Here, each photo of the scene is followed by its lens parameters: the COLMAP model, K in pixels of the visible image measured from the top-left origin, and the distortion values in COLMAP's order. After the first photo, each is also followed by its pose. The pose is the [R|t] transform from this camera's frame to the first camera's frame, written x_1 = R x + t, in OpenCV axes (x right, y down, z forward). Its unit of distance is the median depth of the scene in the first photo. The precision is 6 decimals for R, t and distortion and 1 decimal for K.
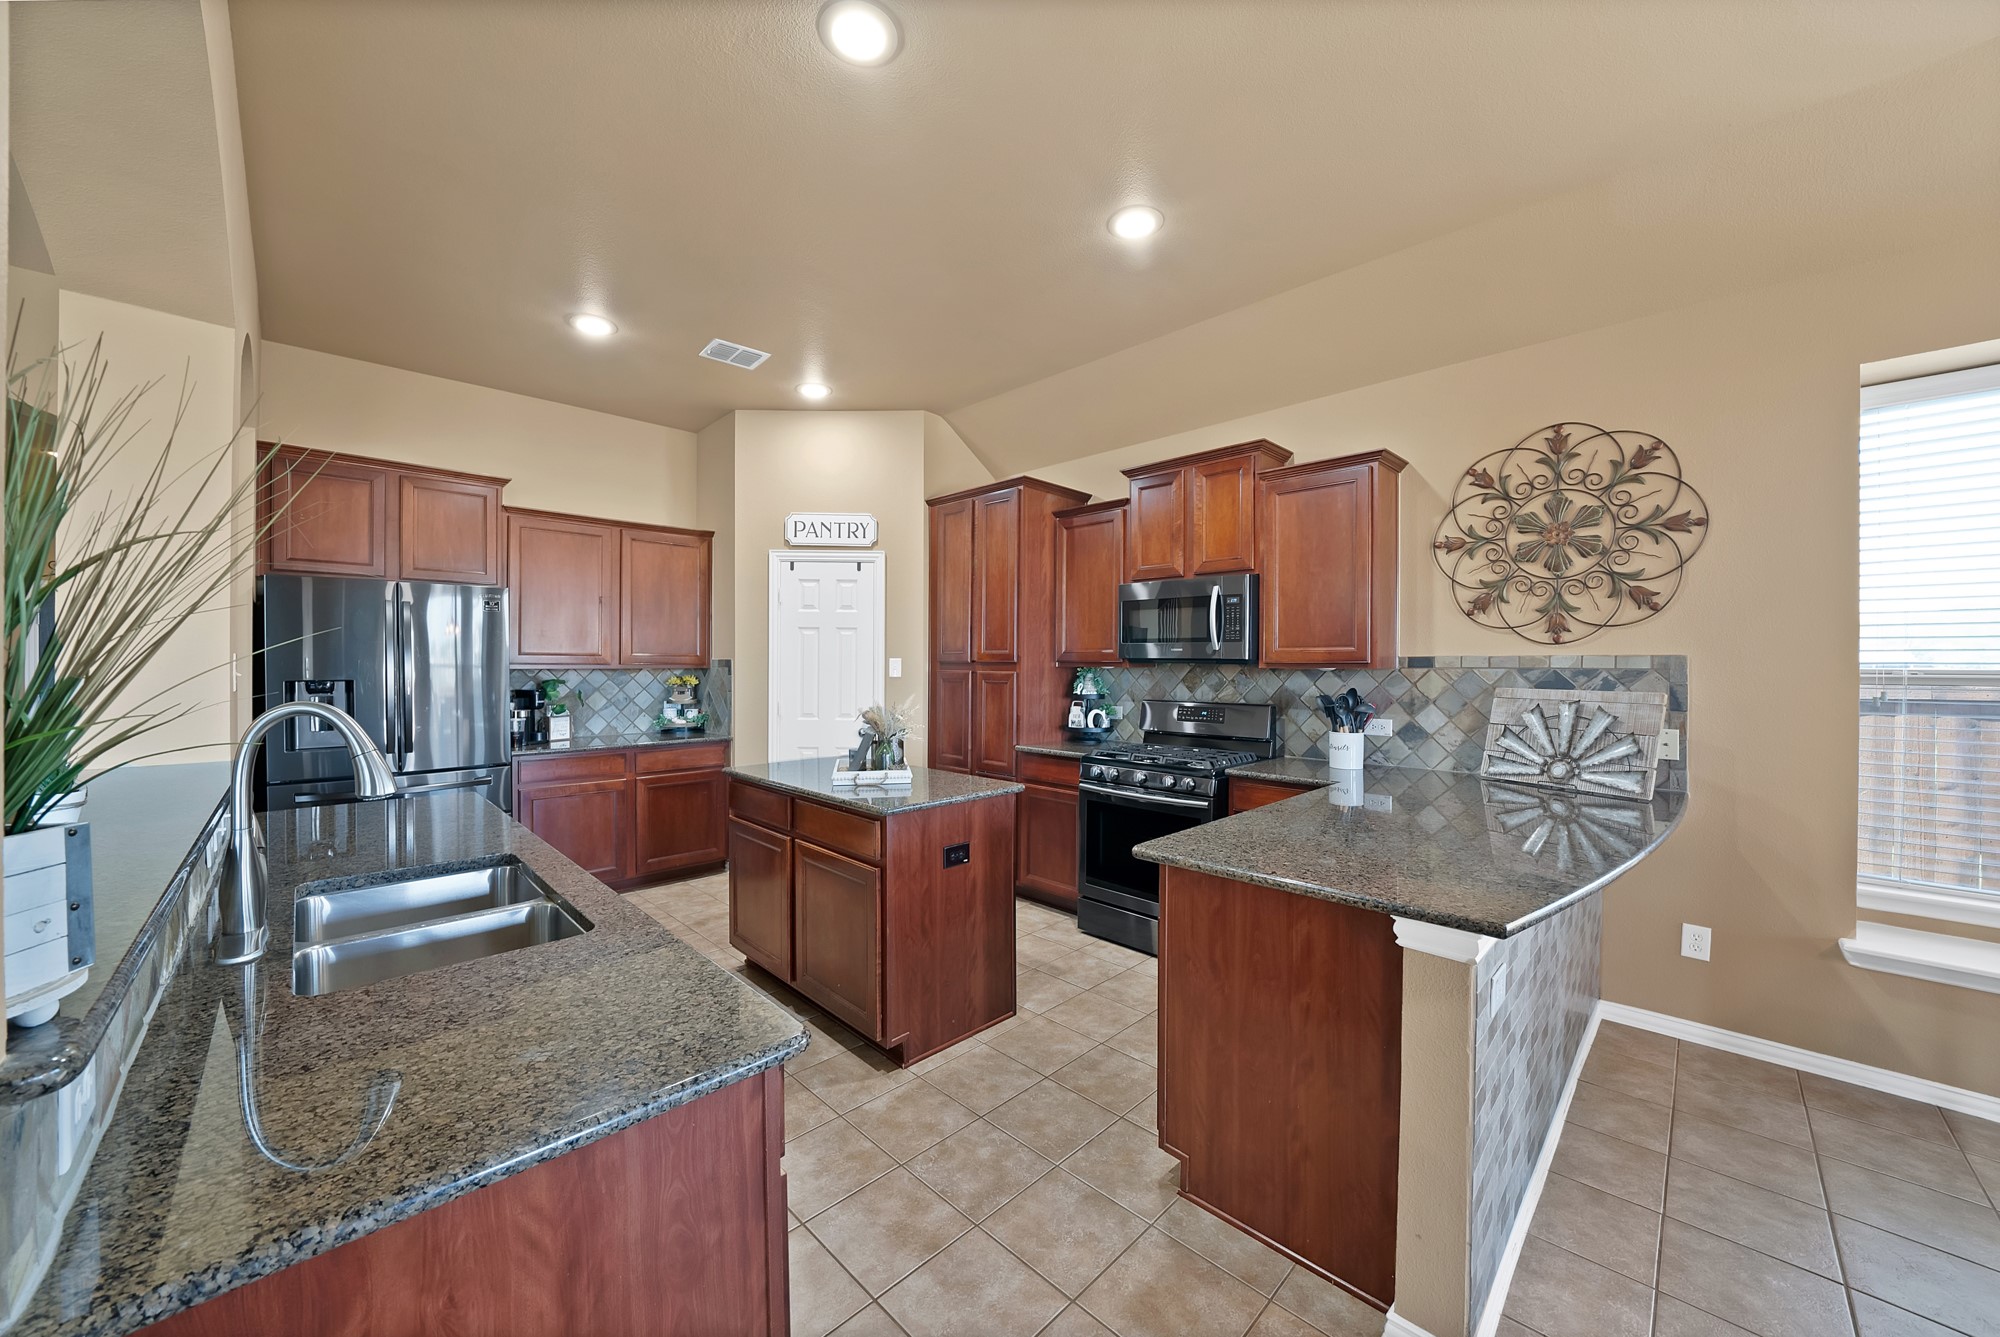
lens RADIAL K [[707.4, 0, 1022.3], [0, 707.4, 671.3], [0, 0, 1]] dist [-0.029036, 0.003541]
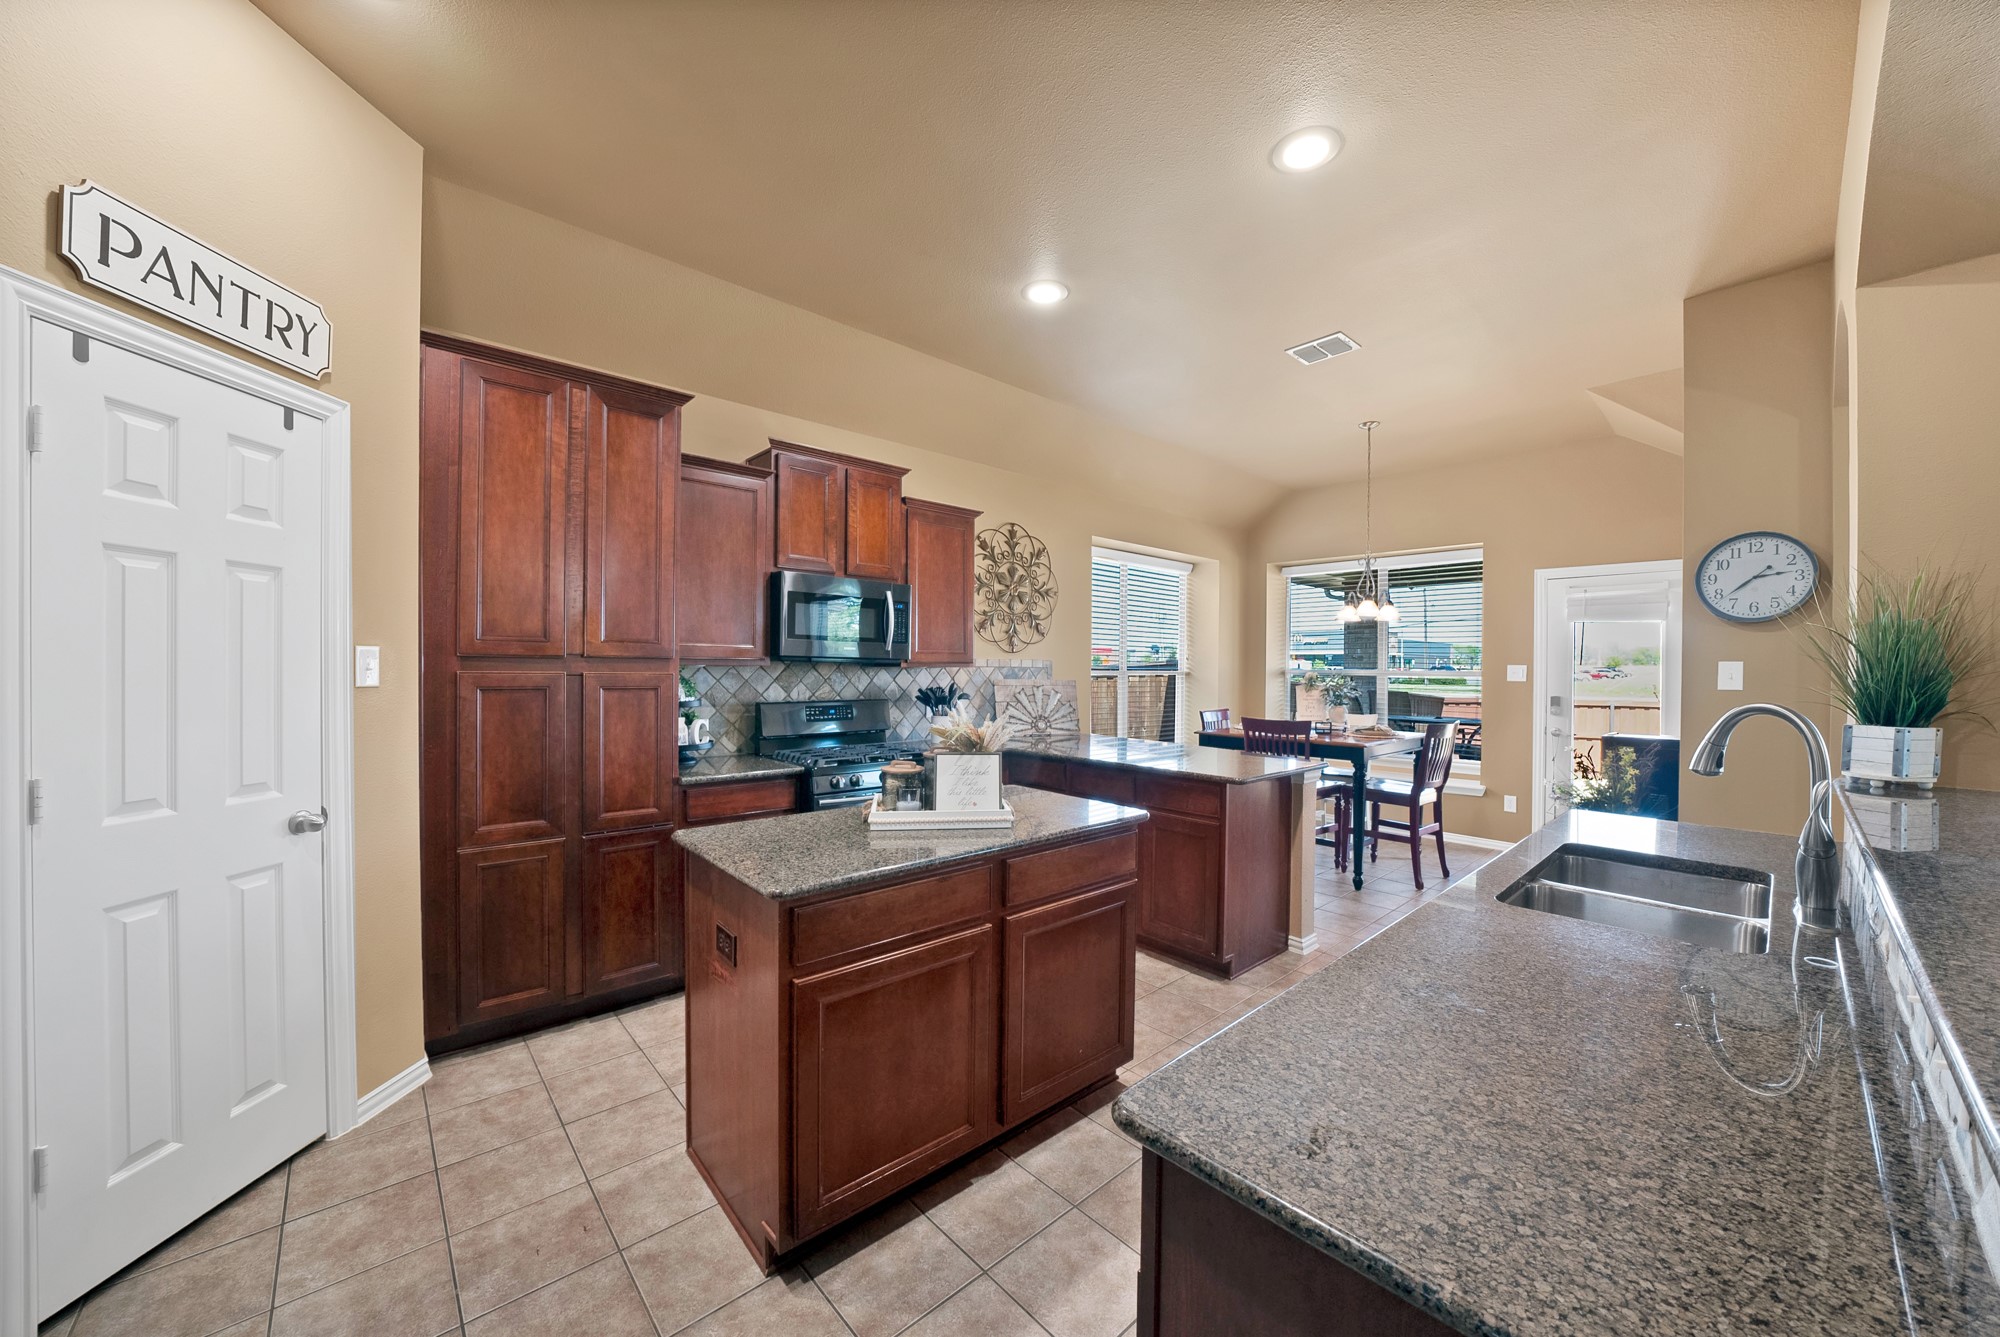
lens RADIAL K [[728.1, 0, 996.0], [0, 728.1, 672.9], [0, 0, 1]] dist [-0.028881, 0.003760]
pose [[0.068075, -0.010969, 0.997620, -1.010975], [-0.001487, 0.999937, 0.011096, -0.009940], [-0.997679, -0.002239, 0.068054, 0.926975]]
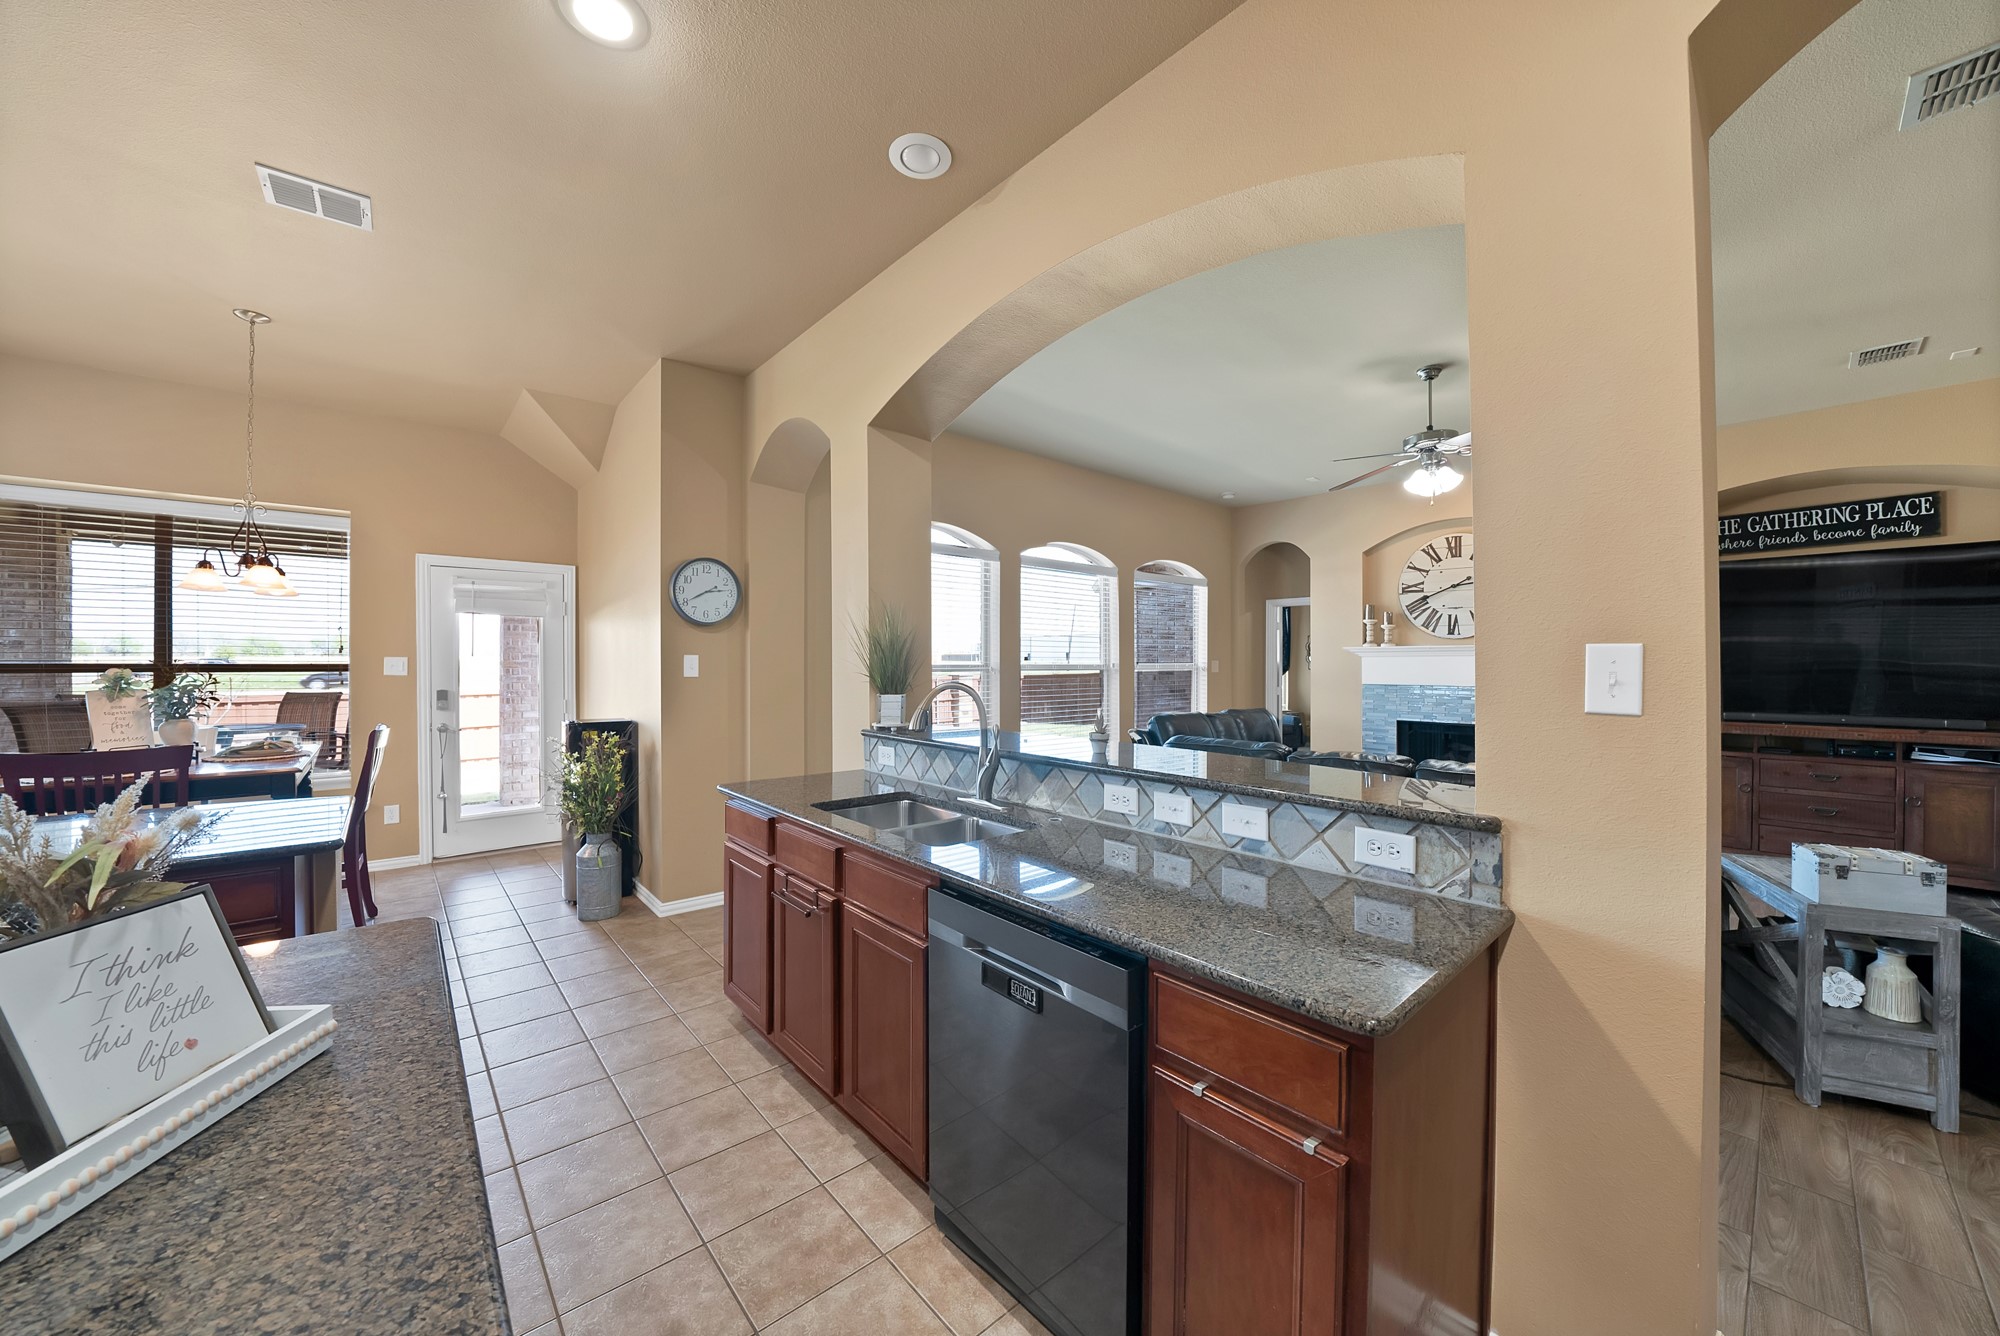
lens RADIAL K [[716.1, 0, 1011.2], [0, 716.1, 664.5], [0, 0, 1]] dist [-0.034213, 0.005855]
pose [[-0.997647, -0.002951, 0.068493, -0.580166], [-0.002446, 0.999969, 0.007448, -0.009675], [-0.068513, 0.007263, -0.997624, 1.238979]]
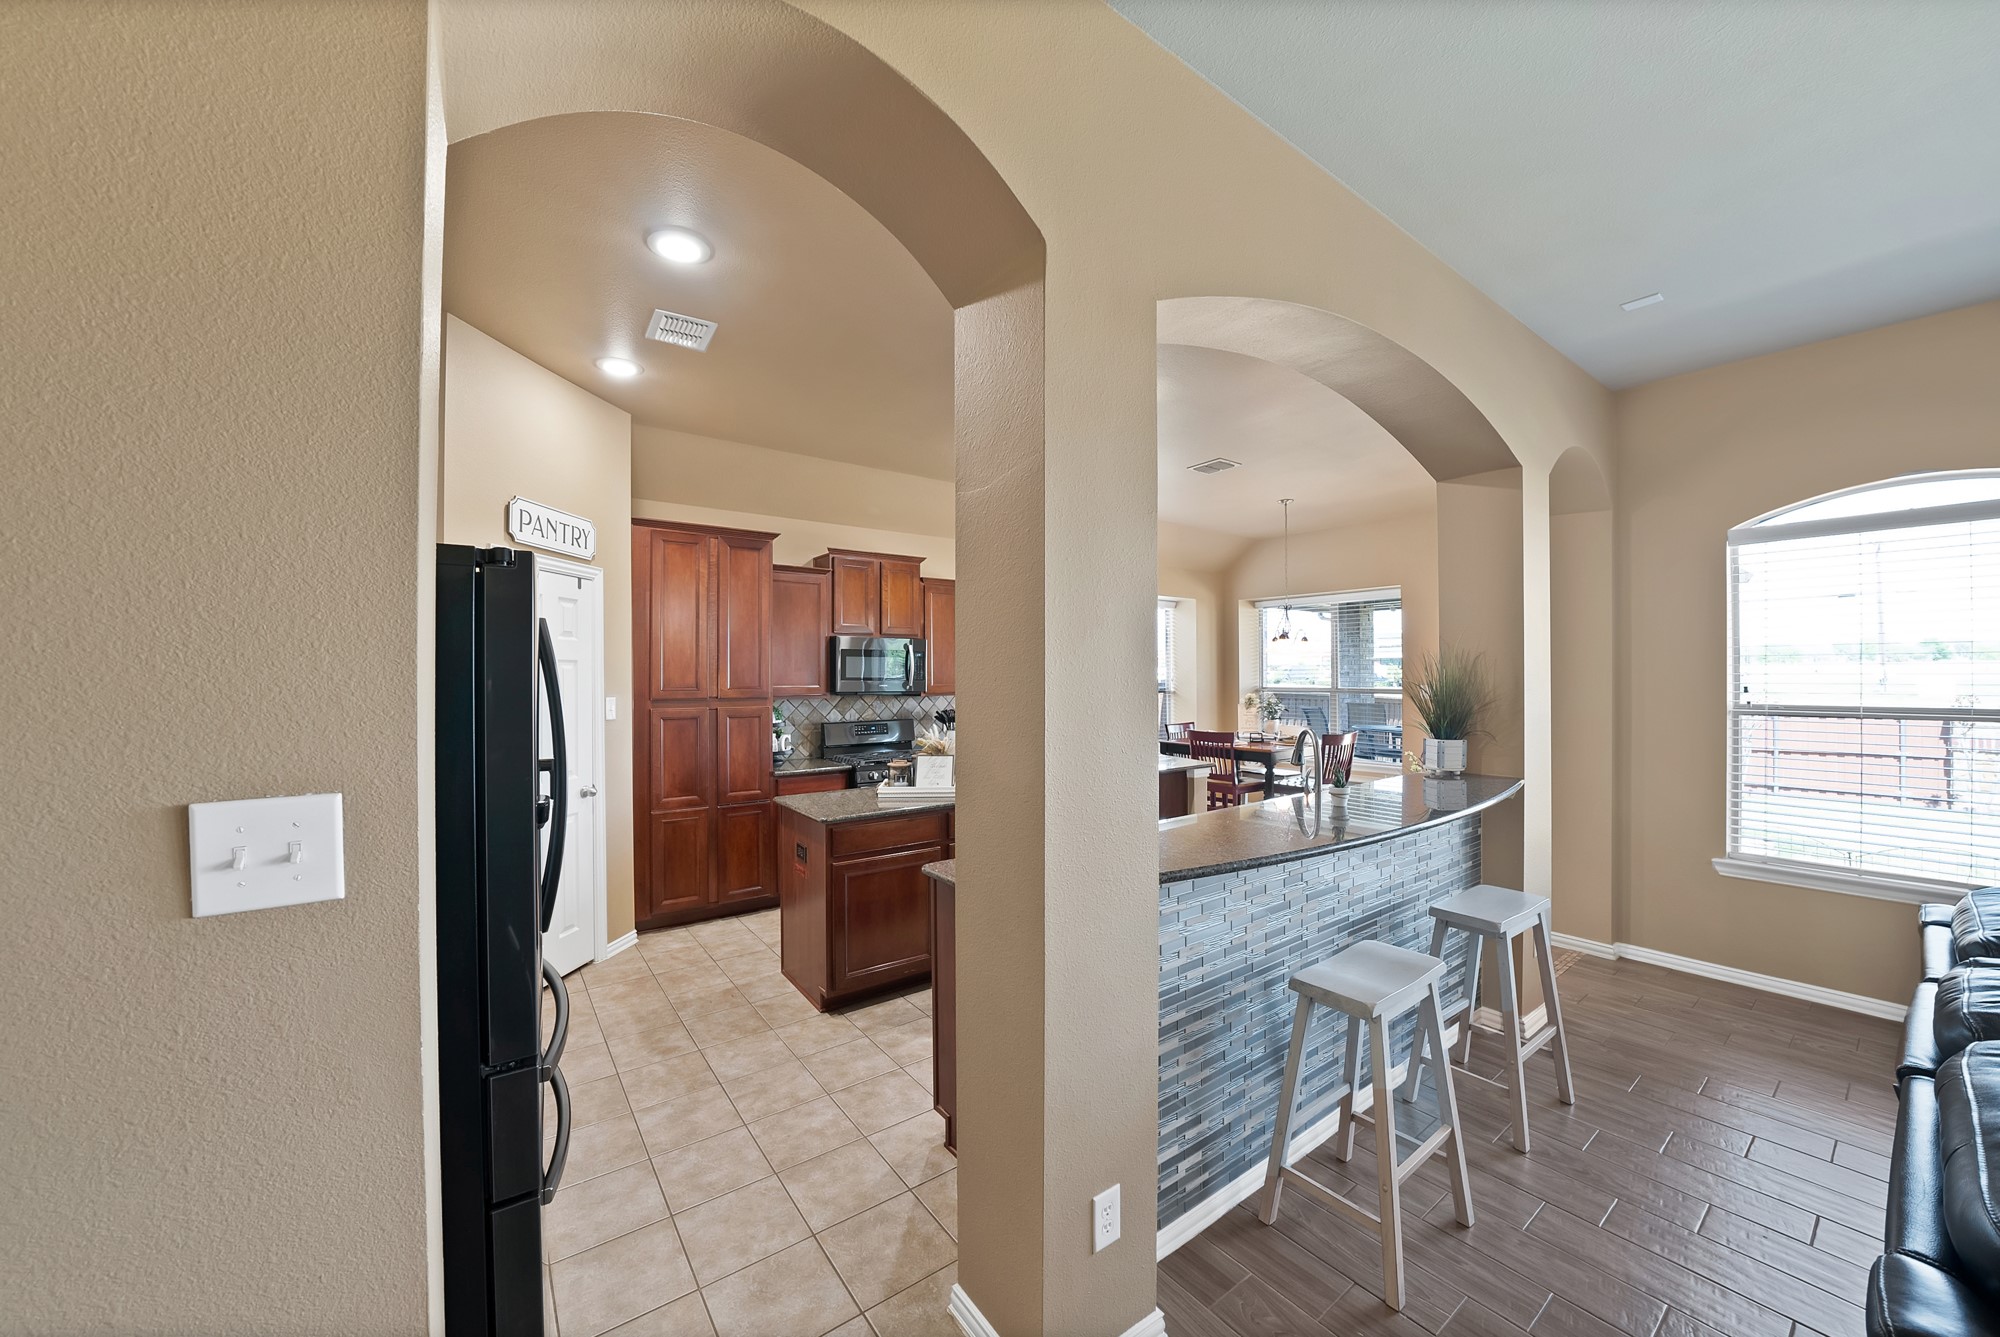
lens RADIAL K [[728.1, 0, 996.0], [0, 728.1, 672.9], [0, 0, 1]] dist [-0.028881, 0.003760]
pose [[0.164651, -0.001464, 0.986351, -1.573806], [0.010932, 0.999940, -0.000341, -0.069022], [-0.986291, 0.010839, 0.164657, 0.666353]]
